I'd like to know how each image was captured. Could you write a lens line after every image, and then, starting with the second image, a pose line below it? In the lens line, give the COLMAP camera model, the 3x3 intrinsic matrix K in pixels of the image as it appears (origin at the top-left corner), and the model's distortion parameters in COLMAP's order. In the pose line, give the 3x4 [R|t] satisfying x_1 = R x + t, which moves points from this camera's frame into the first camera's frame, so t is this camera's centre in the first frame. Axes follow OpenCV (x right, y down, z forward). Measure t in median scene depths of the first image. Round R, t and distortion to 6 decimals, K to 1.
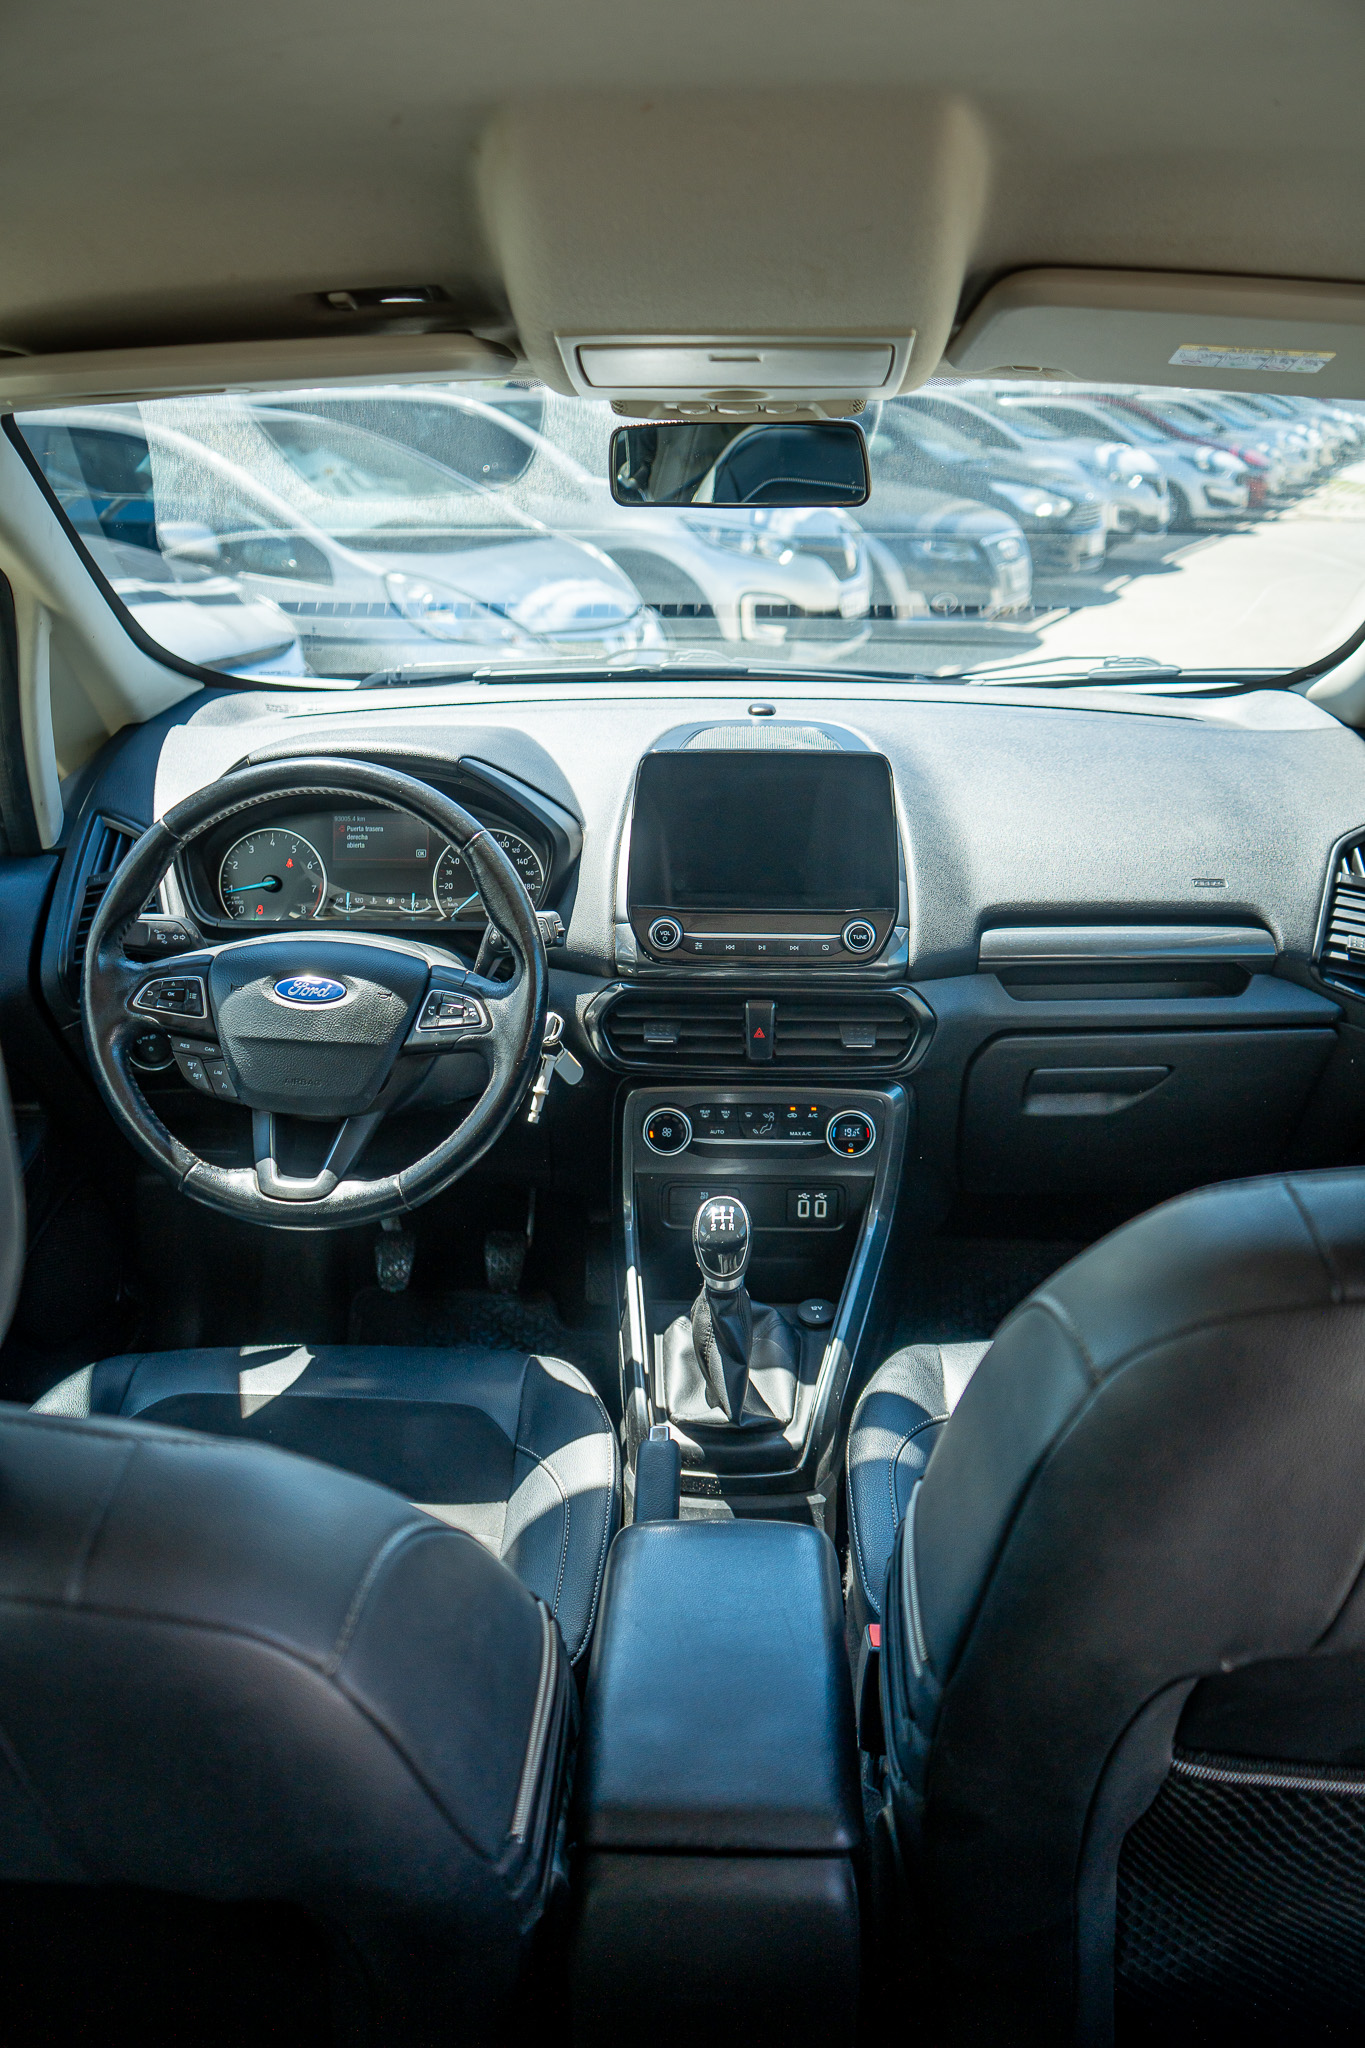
lens RADIAL K [[1664.8, 0, 691.7], [0, 1664.8, 1026.2], [0, 0, 1]] dist [-0.096639, 0.009865]
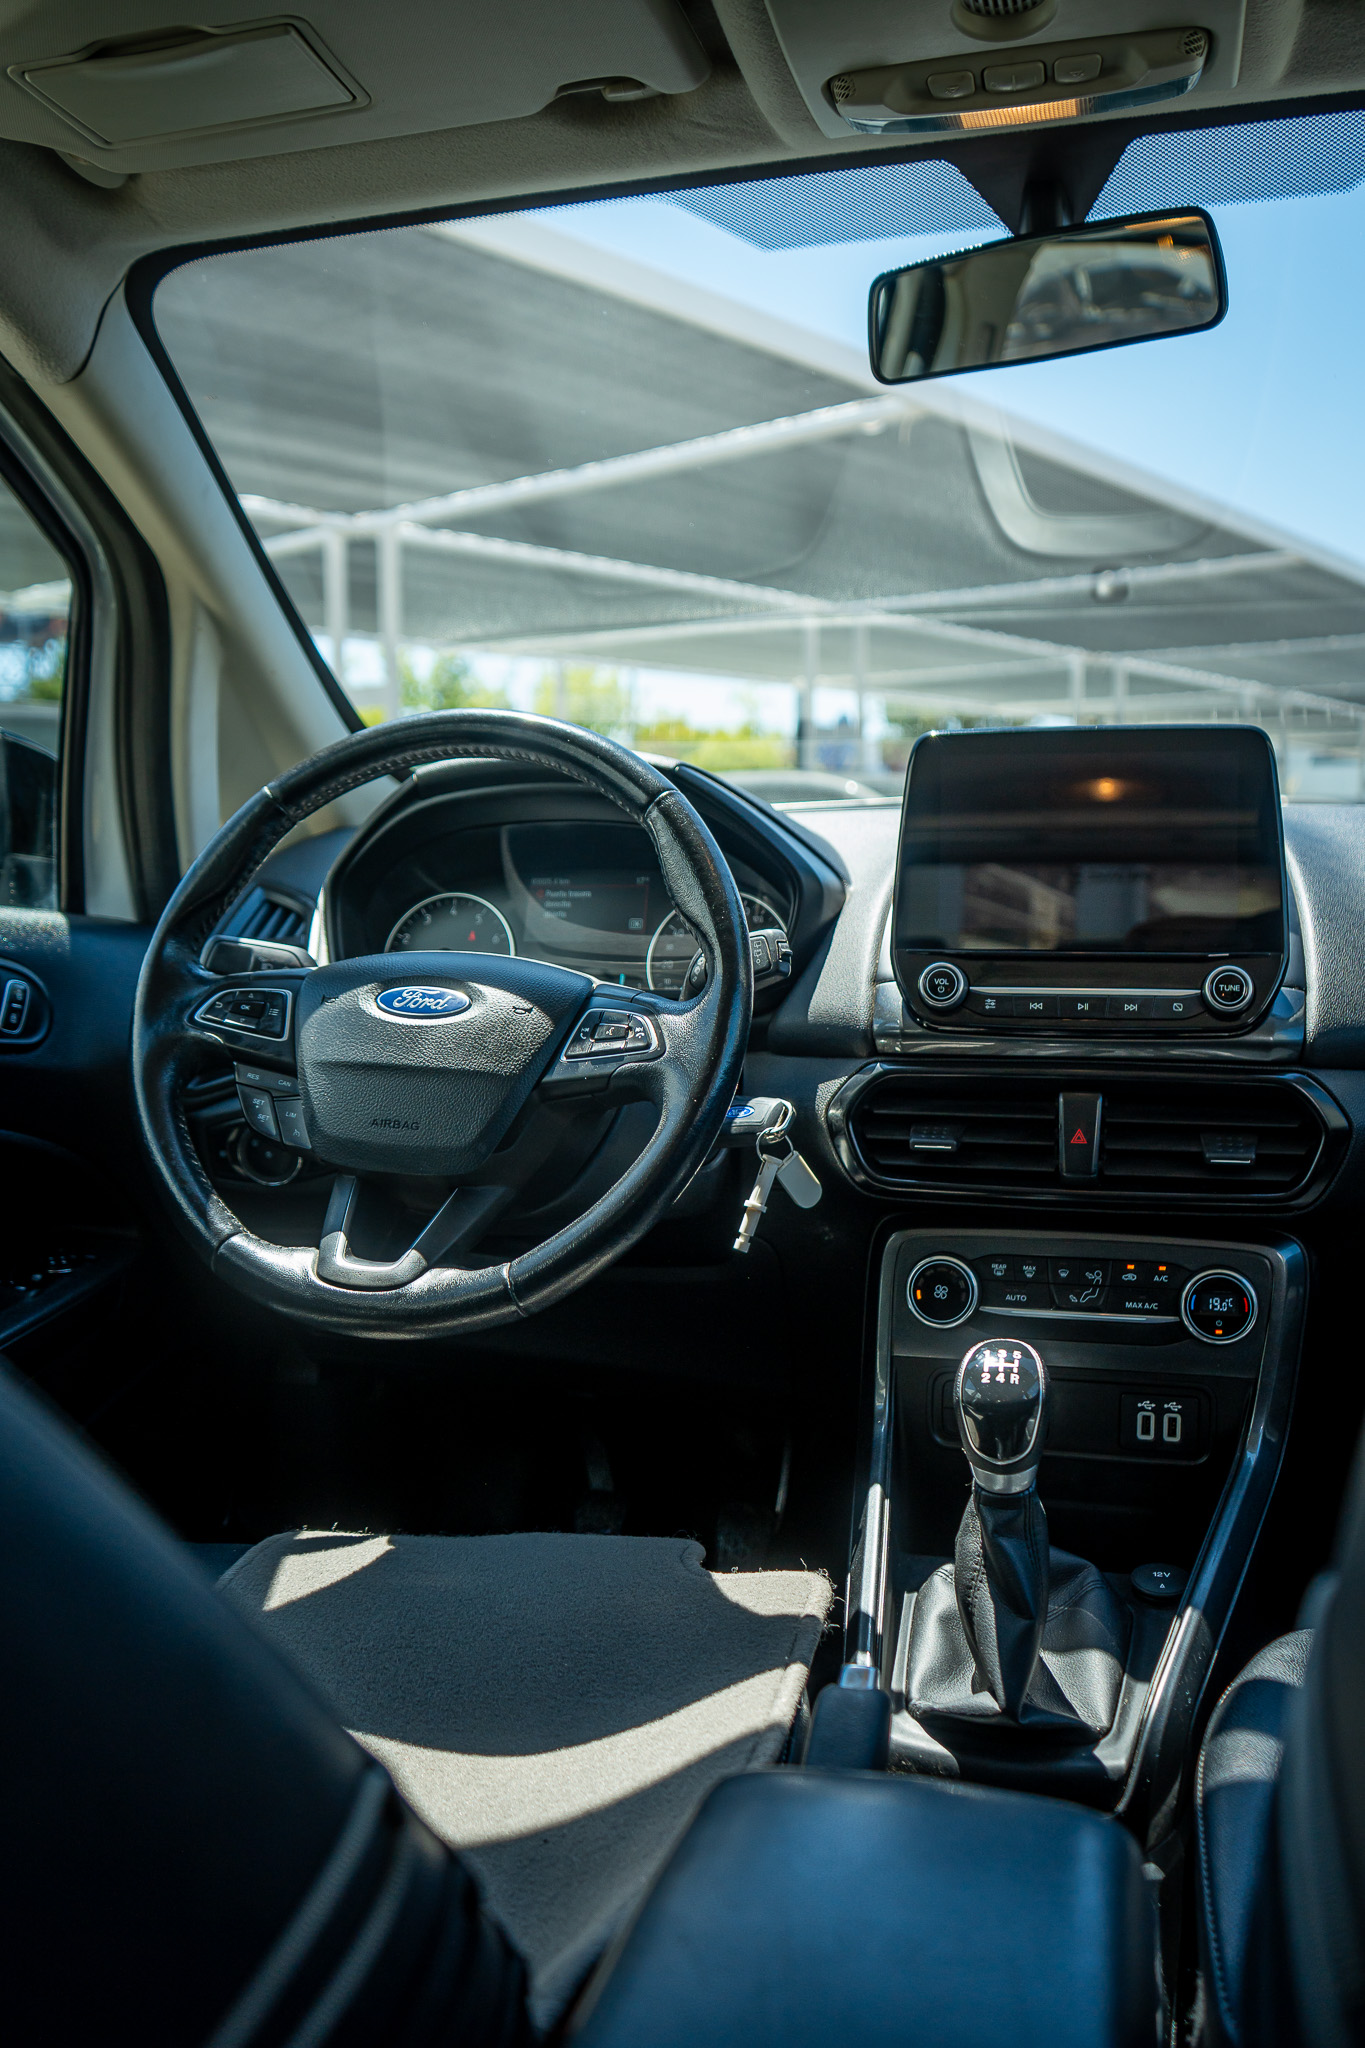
lens RADIAL K [[1664.8, 0, 678.5], [0, 1664.8, 1022.2], [0, 0, 1]] dist [-0.096639, 0.009865]
pose [[0.971078, 0.015495, -0.238257, 0.043766], [-0.078399, 0.963255, -0.256890, 0.150179], [0.225522, 0.268139, 0.936611, 0.331159]]
